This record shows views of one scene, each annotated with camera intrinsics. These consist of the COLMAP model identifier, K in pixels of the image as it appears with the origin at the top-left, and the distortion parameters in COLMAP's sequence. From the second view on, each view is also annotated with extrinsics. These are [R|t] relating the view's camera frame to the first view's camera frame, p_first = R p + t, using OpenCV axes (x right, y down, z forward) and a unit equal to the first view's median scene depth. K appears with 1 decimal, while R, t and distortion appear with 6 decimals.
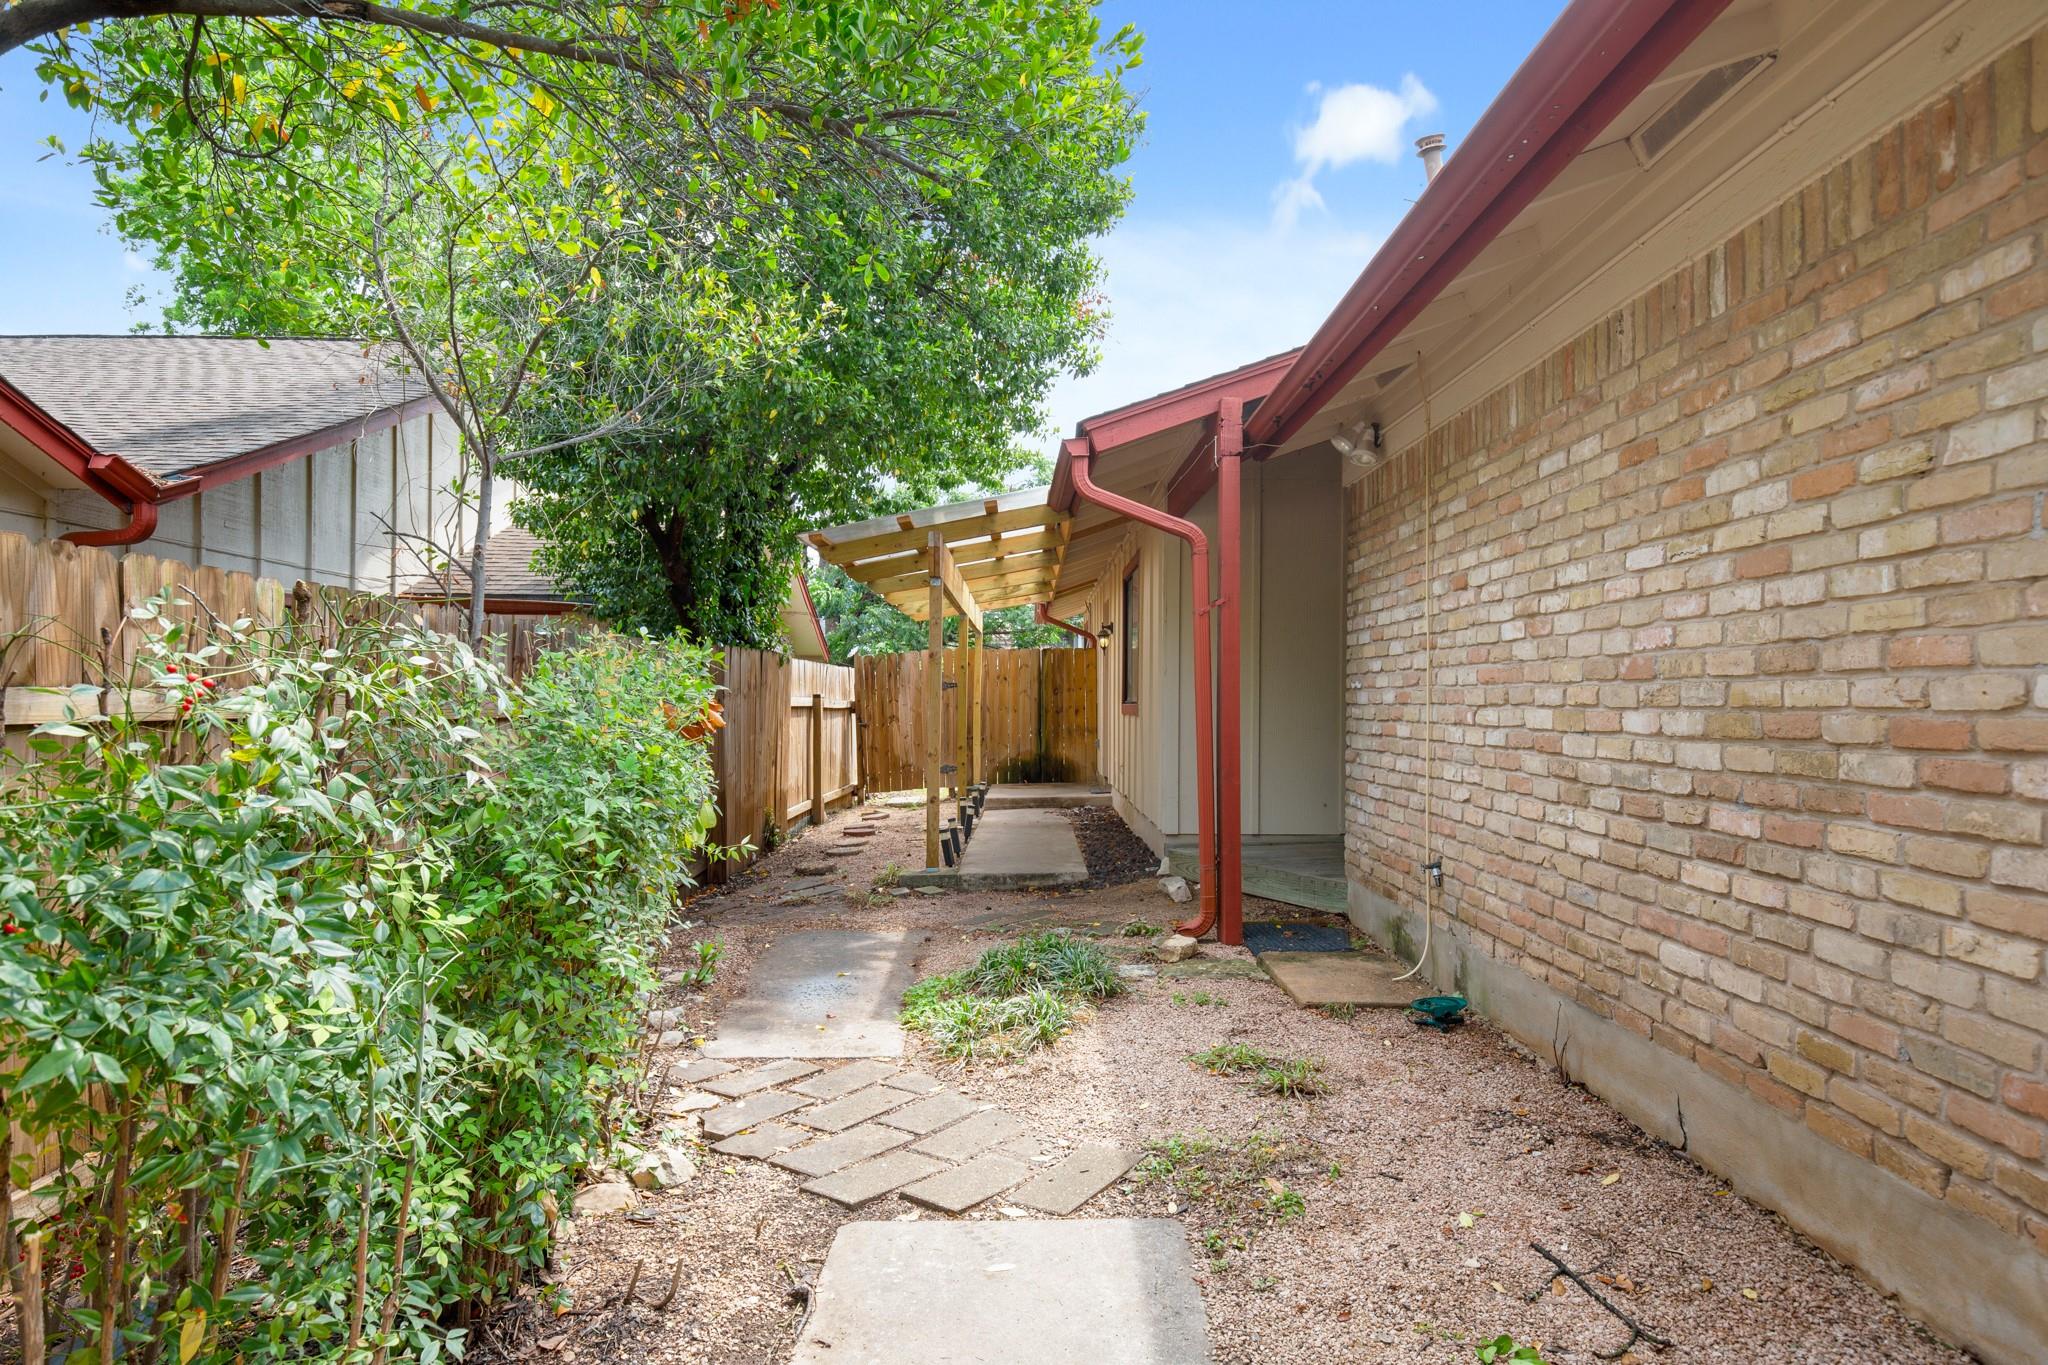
lens RADIAL K [[1179.5, 0, 1025.8], [0, 1179.5, 694.9], [0, 0, 1]] dist [0.000872, 0.000017]
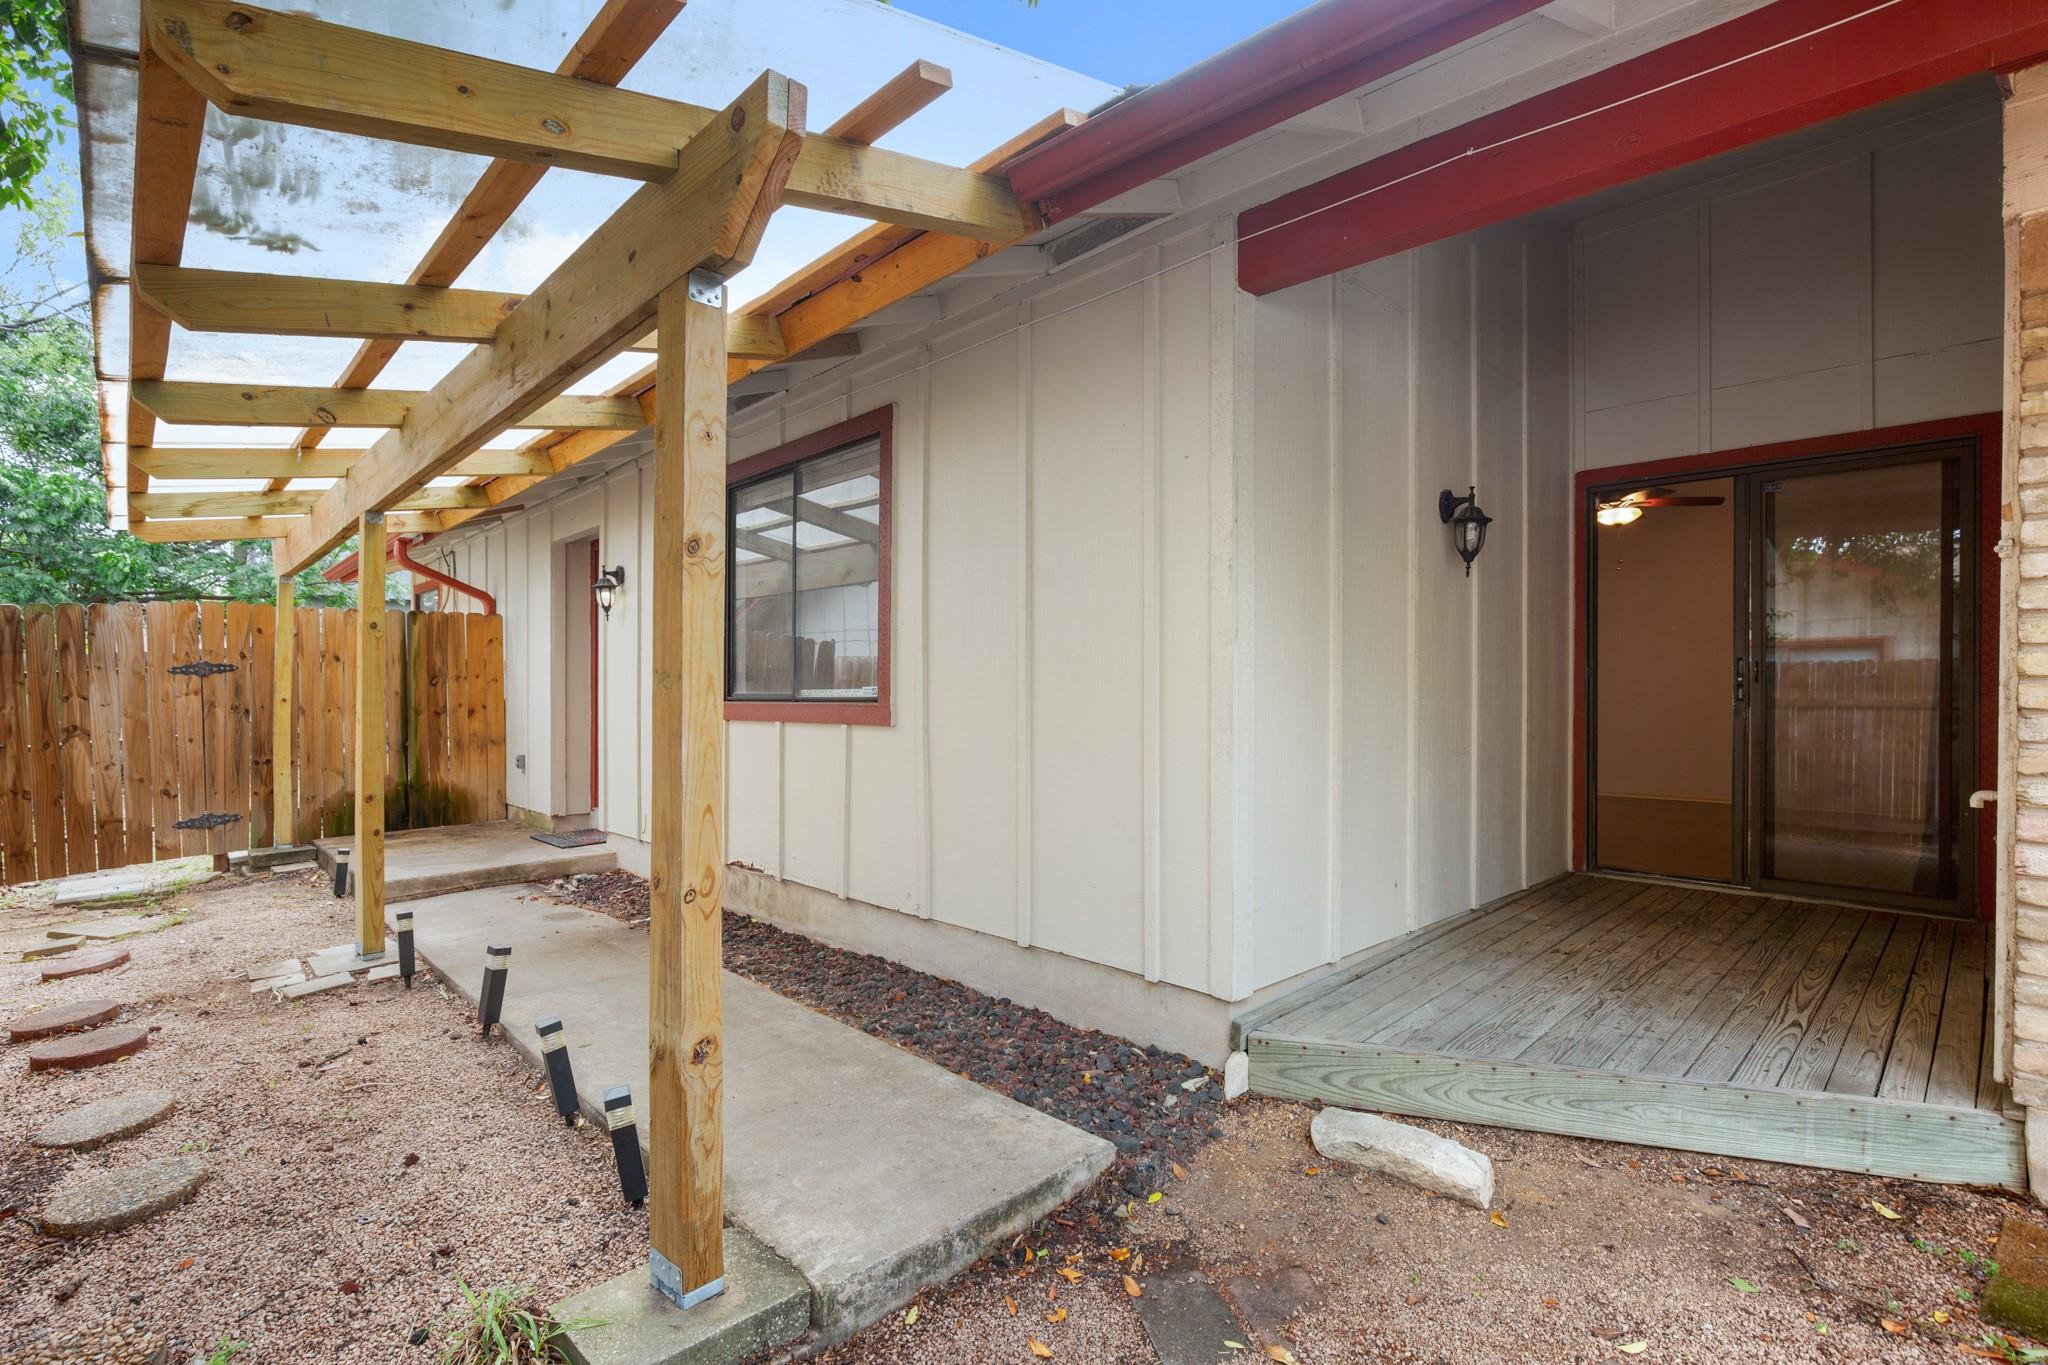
lens RADIAL K [[930.9, 0, 1027.7], [0, 930.9, 721.9], [0, 0, 1]] dist [0.000438, -0.000463]
pose [[0.708171, 0.002062, 0.706038, -0.185690], [-0.022078, 0.999571, 0.019225, 0.005658], [-0.705696, -0.029202, 0.707913, 0.806445]]
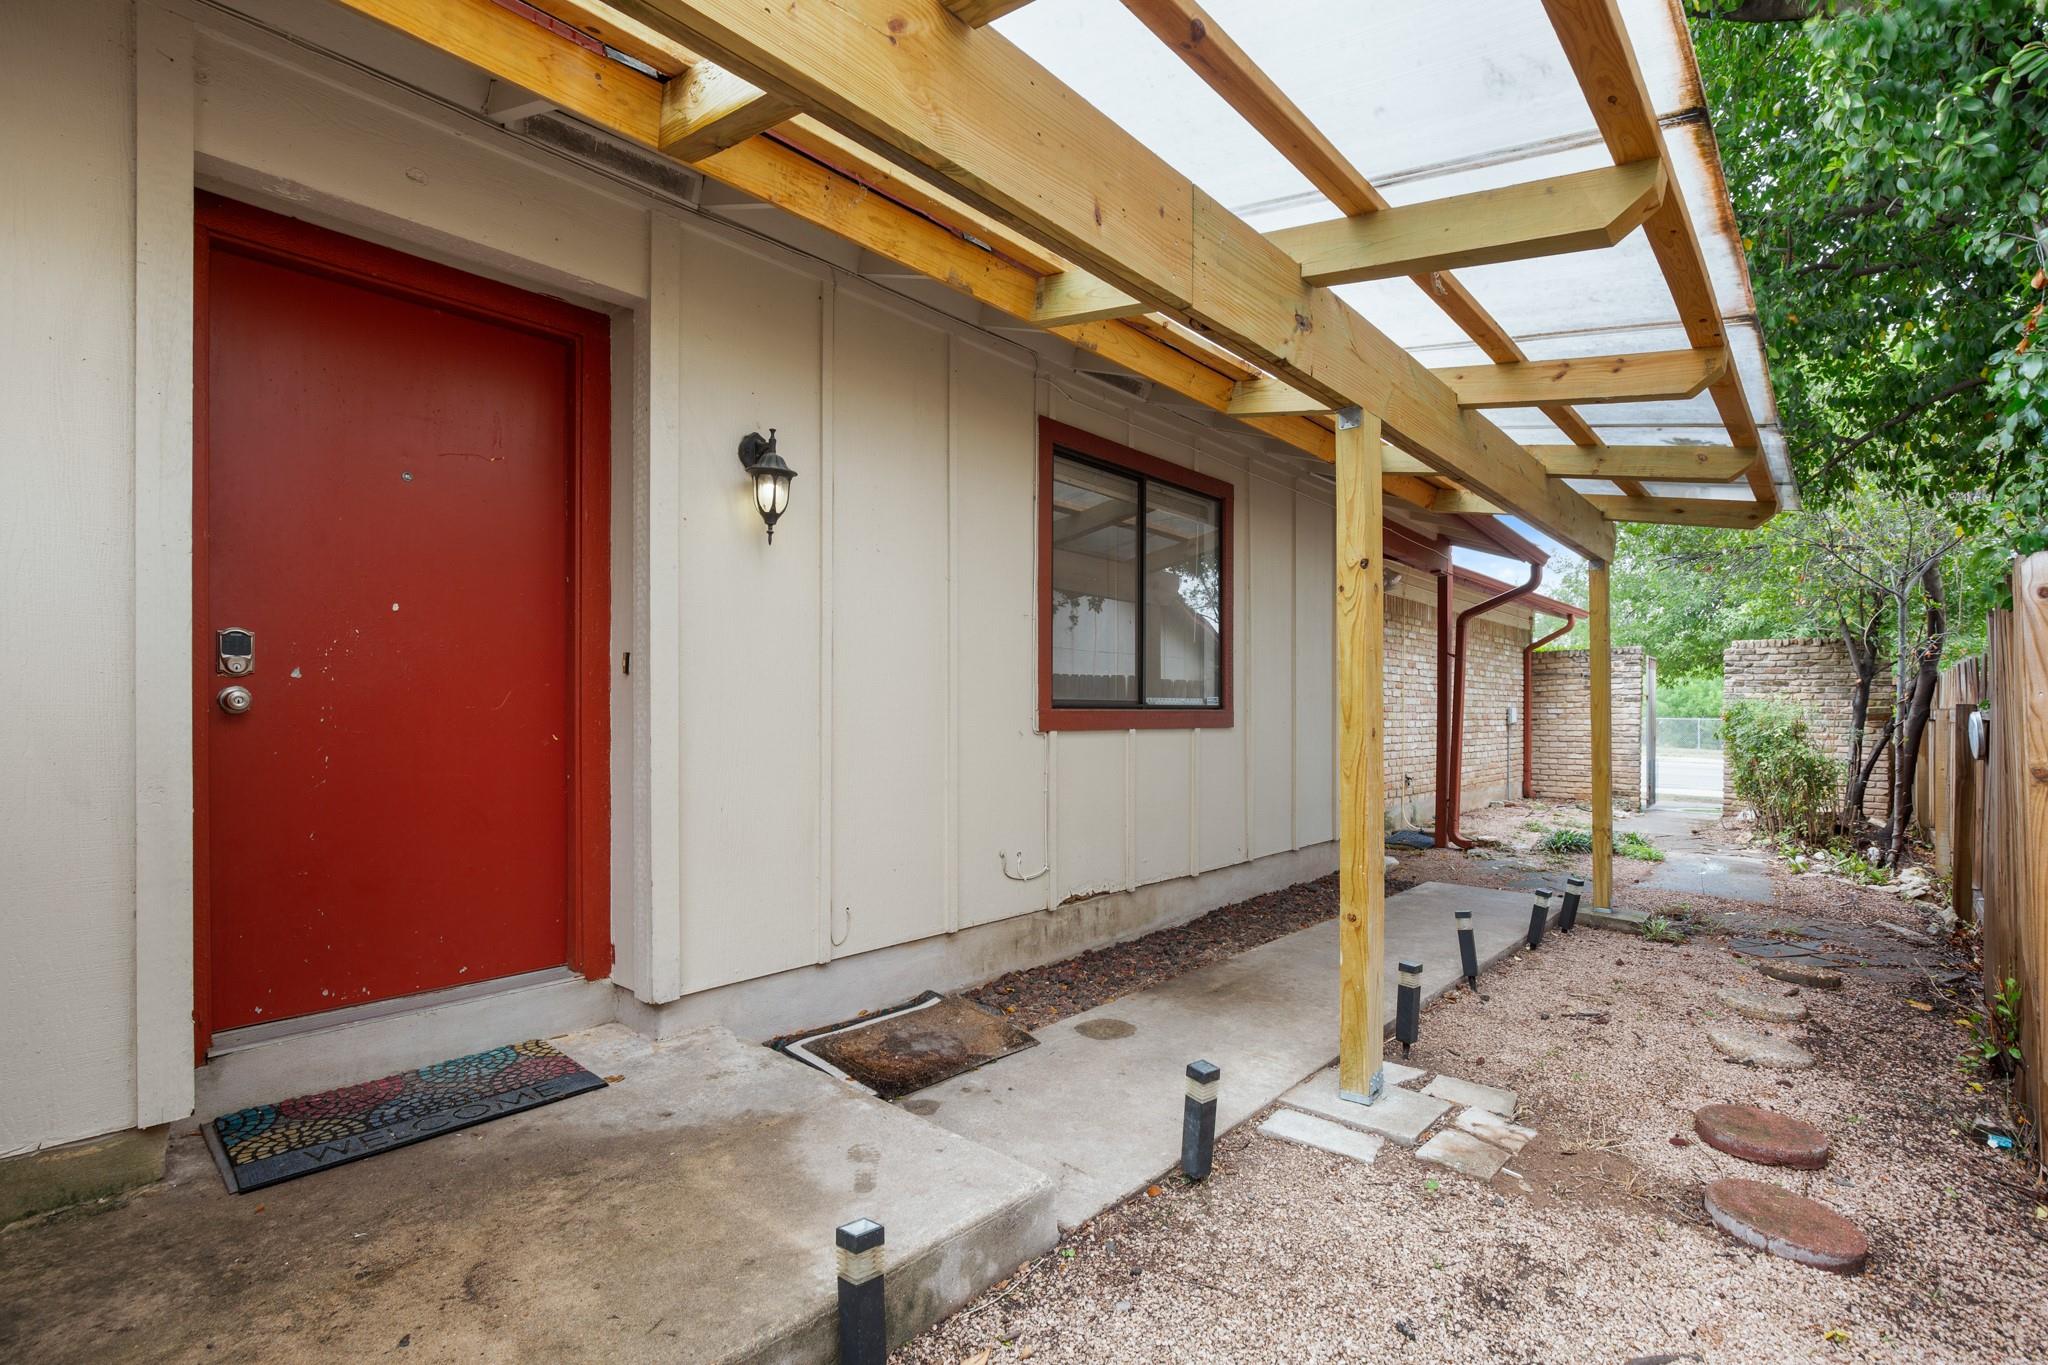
lens RADIAL K [[930.9, 0, 1028.6], [0, 930.9, 689.1], [0, 0, 1]] dist [0.000438, -0.000463]
pose [[-0.743386, 0.000966, 0.668862, -0.221374], [-0.017103, 0.999645, -0.020452, 0.008117], [-0.668644, -0.026644, -0.743105, 1.819984]]
